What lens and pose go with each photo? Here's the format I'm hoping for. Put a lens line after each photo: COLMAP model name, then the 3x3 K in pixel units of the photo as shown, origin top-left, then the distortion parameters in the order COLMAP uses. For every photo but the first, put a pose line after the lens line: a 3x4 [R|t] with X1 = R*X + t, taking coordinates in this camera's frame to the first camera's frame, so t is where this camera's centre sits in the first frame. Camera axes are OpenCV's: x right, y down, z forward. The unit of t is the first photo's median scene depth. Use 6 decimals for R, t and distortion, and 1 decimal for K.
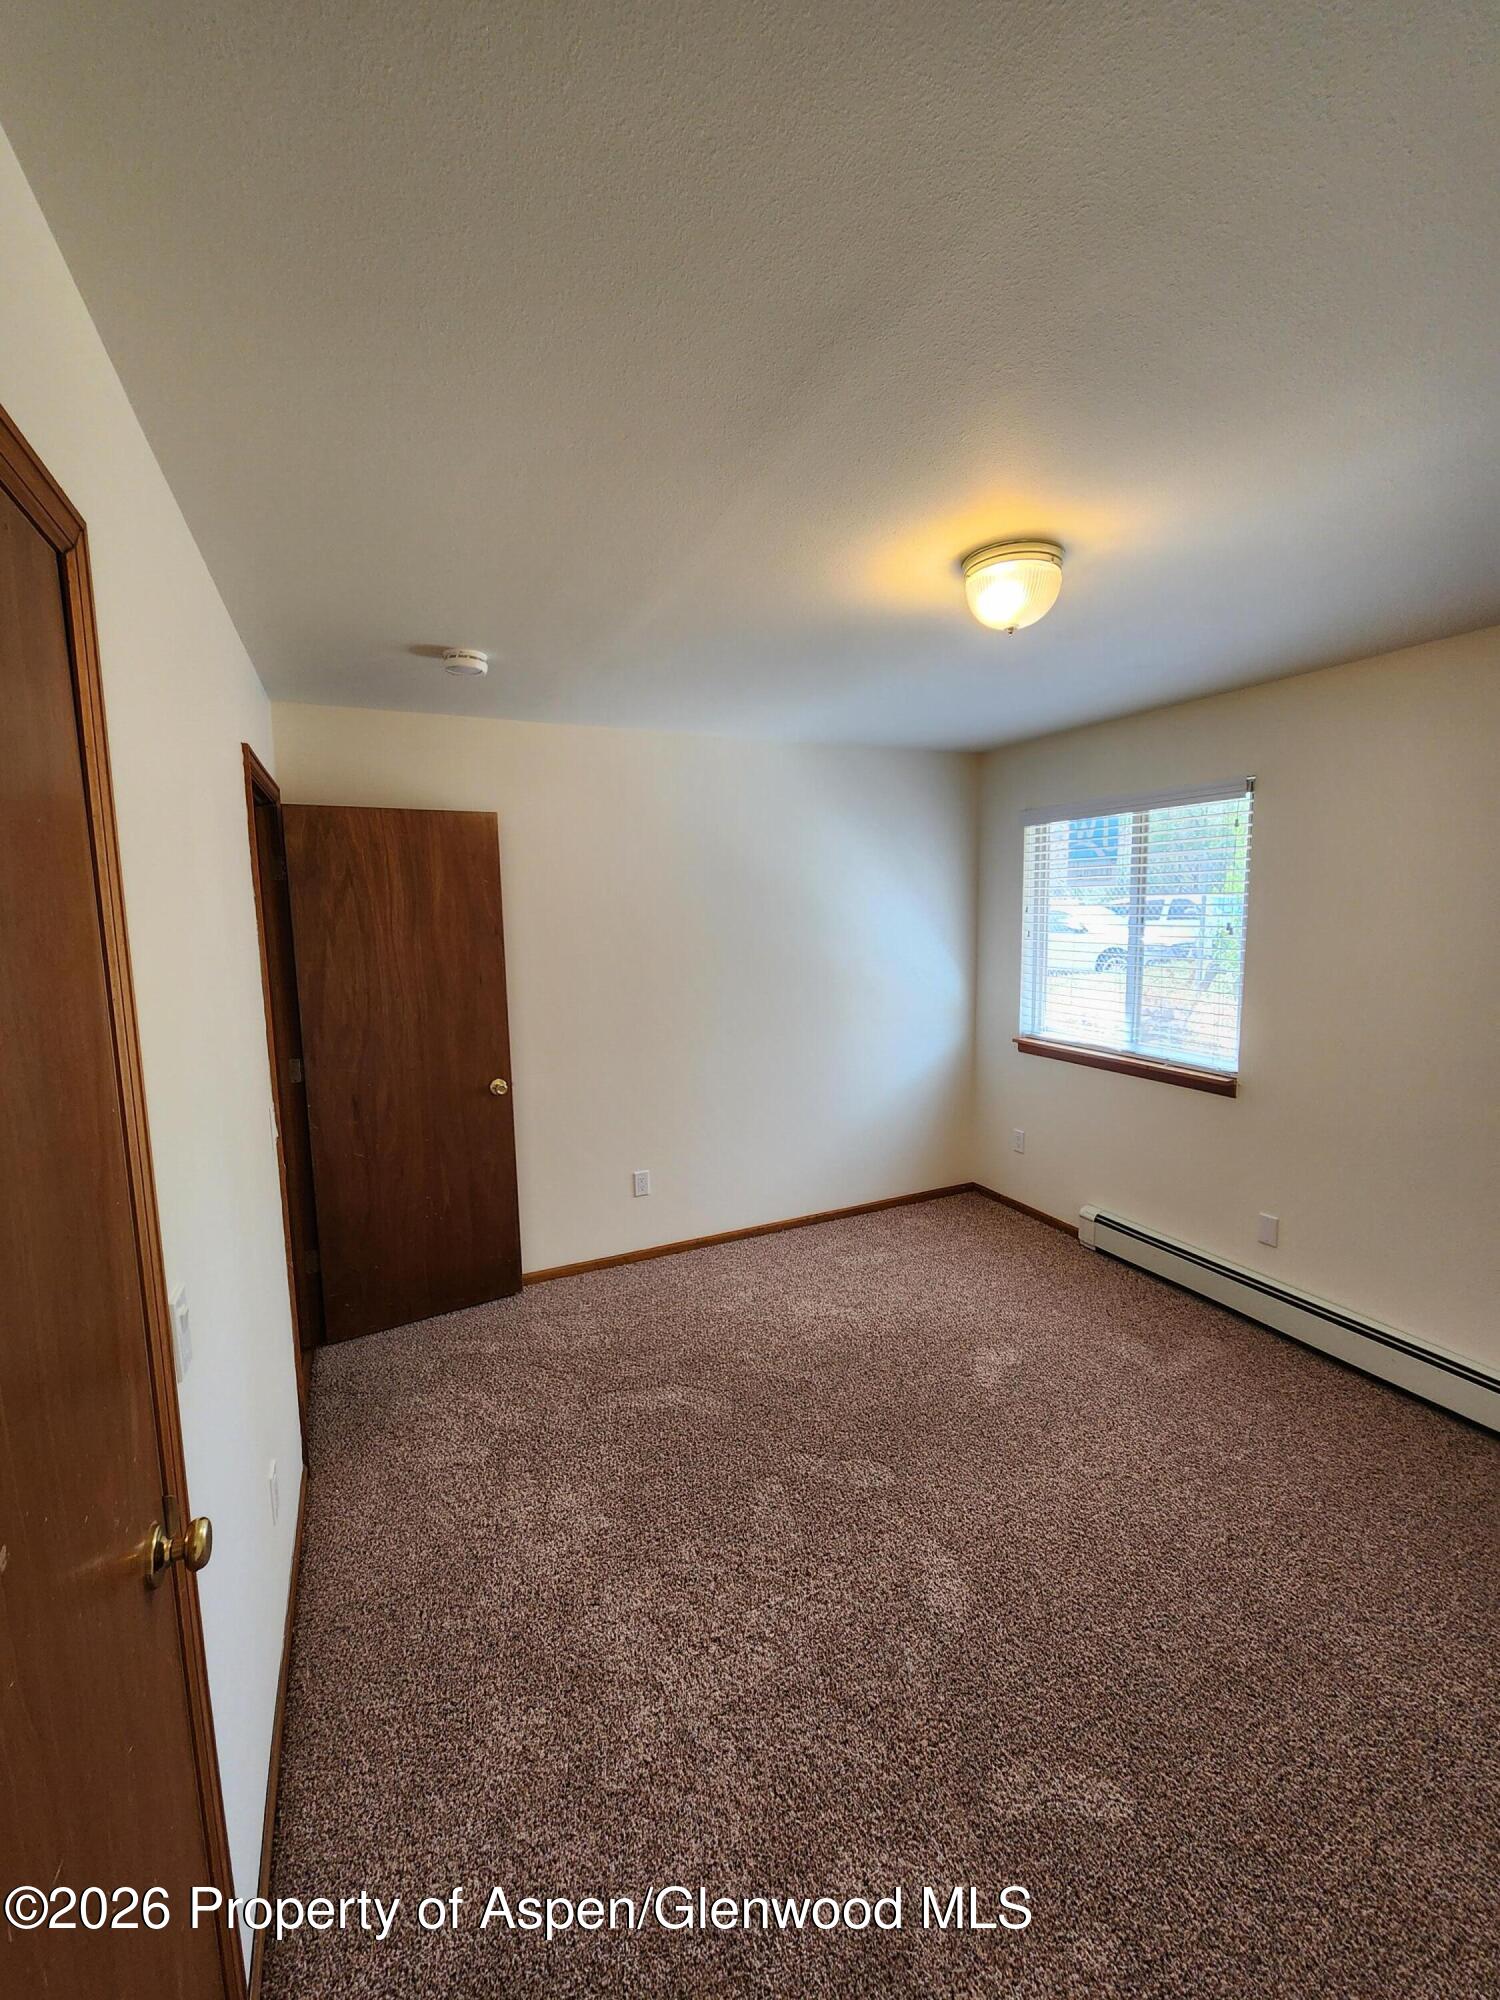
lens RADIAL K [[814.7, 0, 750.0], [0, 814.7, 1000.0], [0, 0, 1]] dist [0.002265, 0.000086]
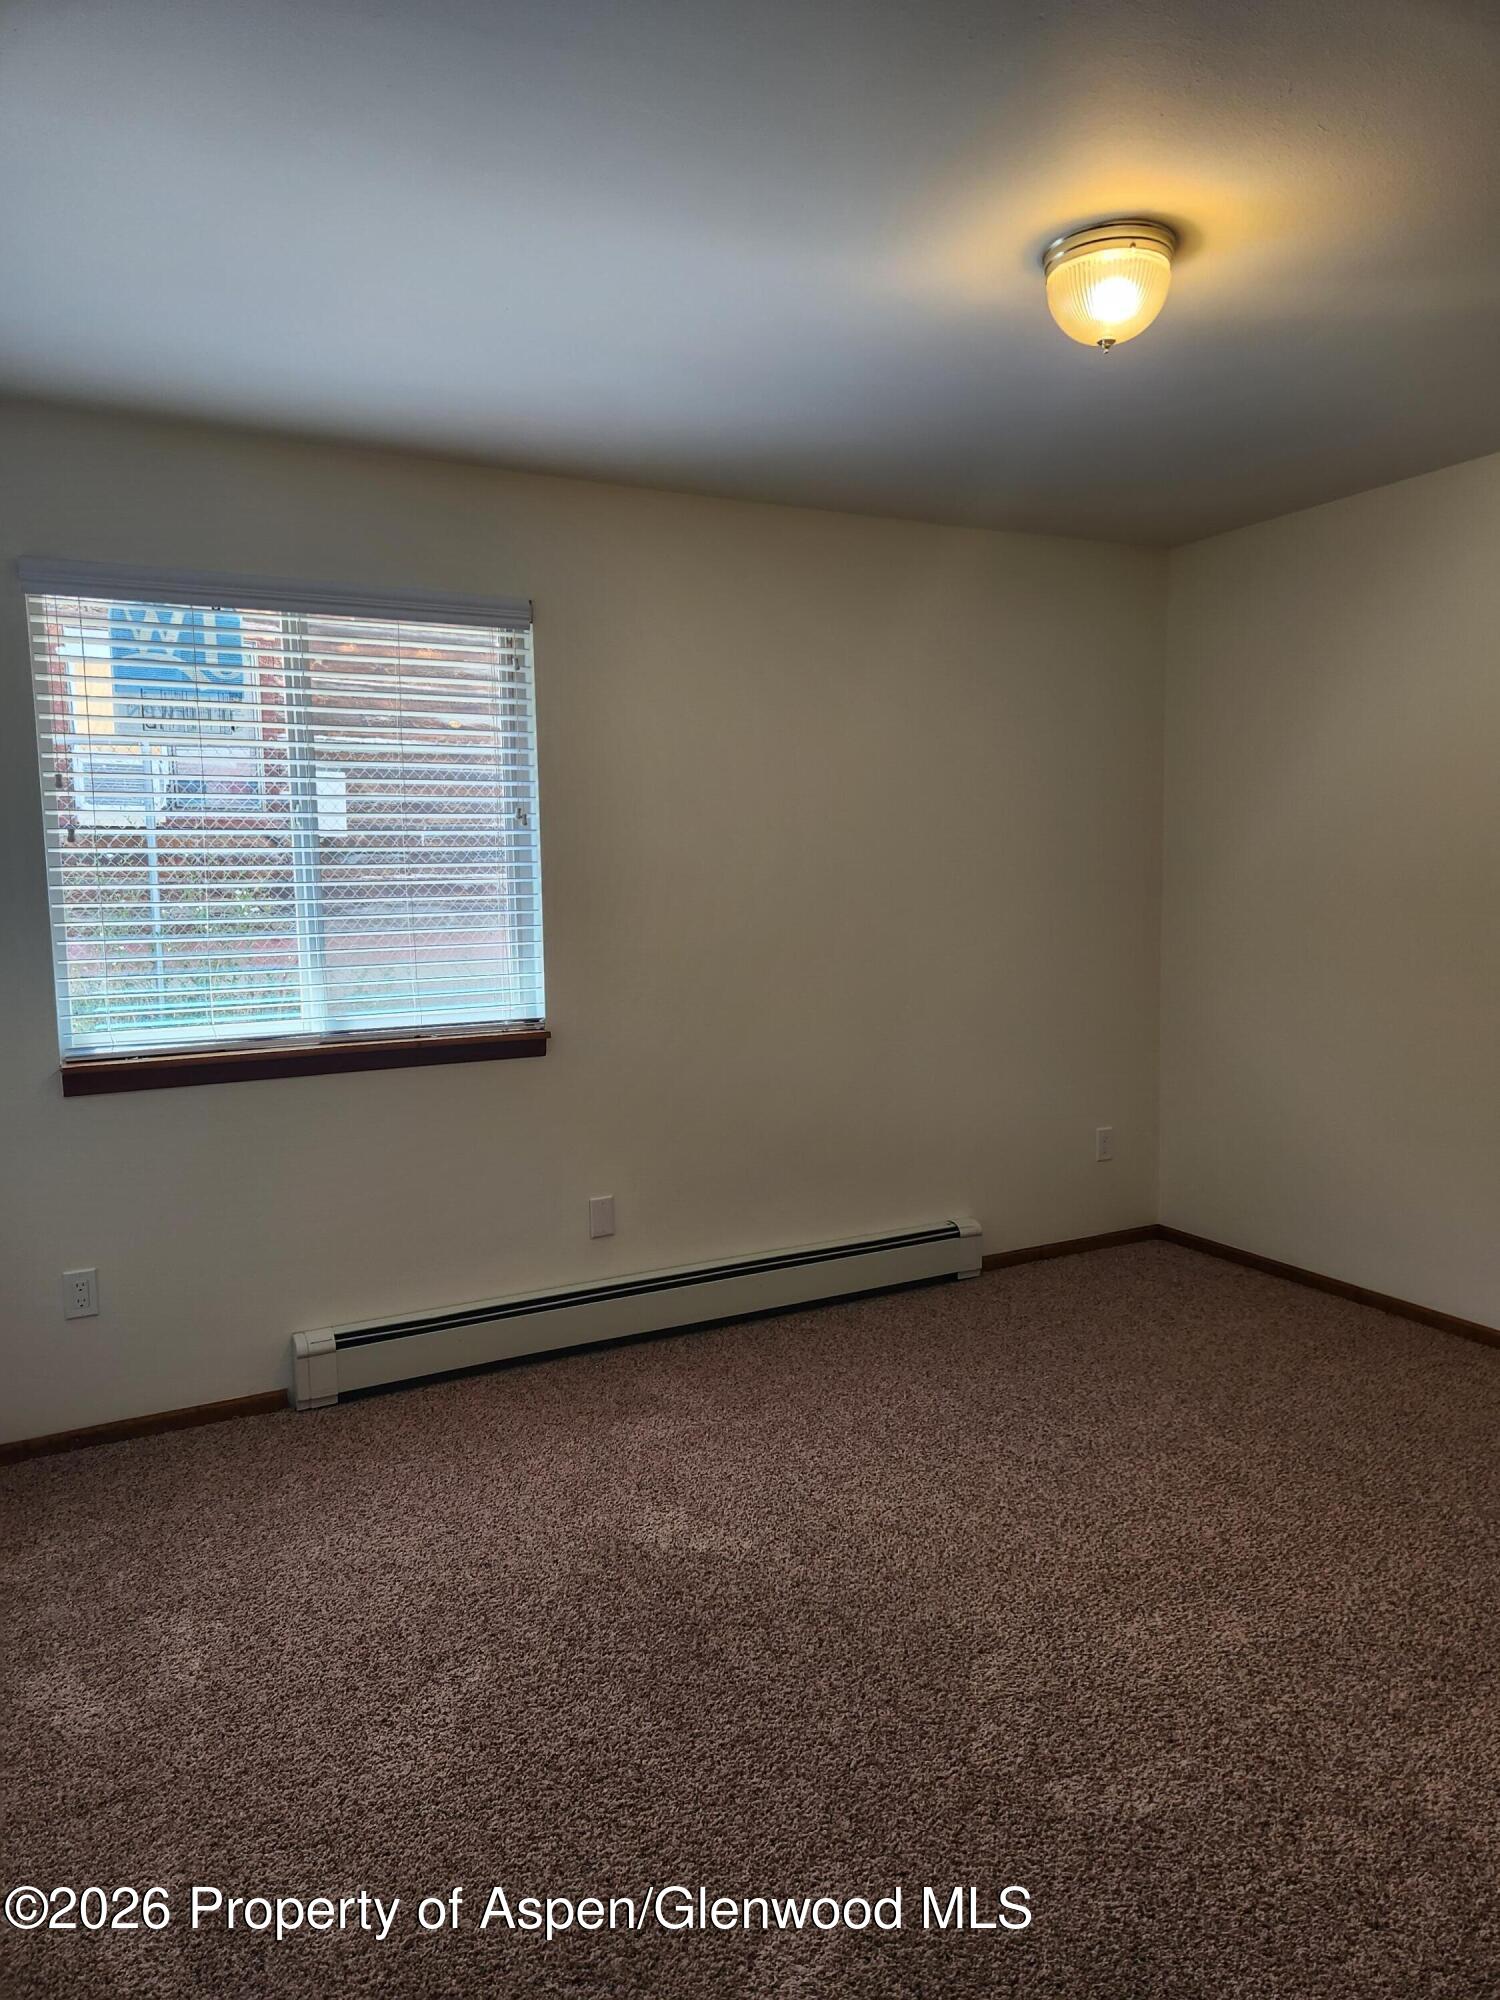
lens RADIAL K [[1320.9, 0, 749.2], [0, 1320.9, 1039.6], [0, 0, 1]] dist [0.001030, -0.000251]
pose [[-0.072201, -0.095826, 0.992776, -0.471824], [0.136214, 0.985100, 0.104991, 0.008115], [-0.988045, 0.142811, -0.058072, 0.749507]]
